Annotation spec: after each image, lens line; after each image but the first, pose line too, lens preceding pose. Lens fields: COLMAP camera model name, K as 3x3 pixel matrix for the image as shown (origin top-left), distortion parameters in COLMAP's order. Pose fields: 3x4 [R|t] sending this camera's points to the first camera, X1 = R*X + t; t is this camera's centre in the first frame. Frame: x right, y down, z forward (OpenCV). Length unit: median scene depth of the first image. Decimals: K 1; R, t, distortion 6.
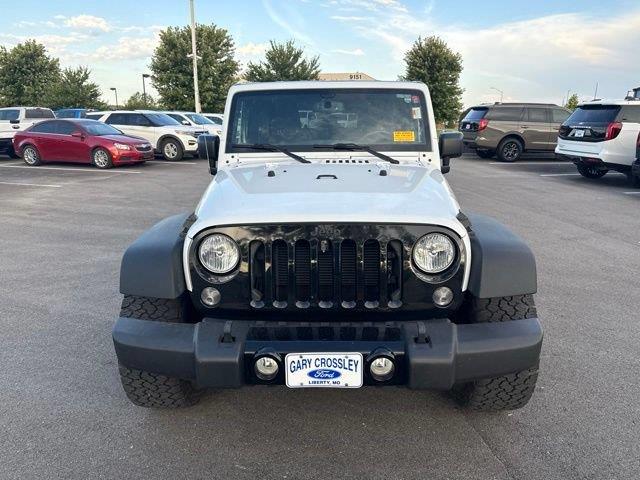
lens RADIAL K [[450.1, 0, 304.5], [0, 450.1, 241.6], [0, 0, 1]] dist [0.034231, -0.037767]
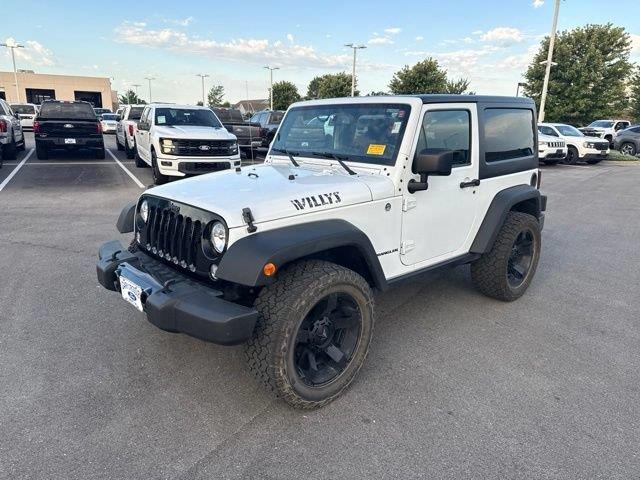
lens RADIAL K [[450.1, 0, 316.8], [0, 450.1, 241.4], [0, 0, 1]] dist [0.034231, -0.037767]
pose [[0.680484, 0.203870, -0.703832, 0.701459], [-0.215538, 0.973714, 0.073655, -0.043846], [0.700347, 0.101582, 0.706538, 0.118485]]
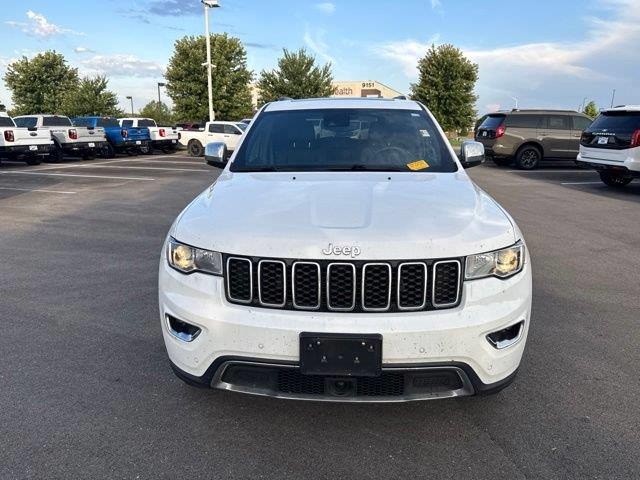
lens RADIAL K [[450.1, 0, 300.2], [0, 450.1, 239.8], [0, 0, 1]] dist [0.034231, -0.037767]
pose [[0.999390, 0.007966, -0.034005, -0.002762], [-0.008636, 0.999771, -0.019594, -0.001332], [0.033841, 0.019876, 0.999230, 0.009100]]
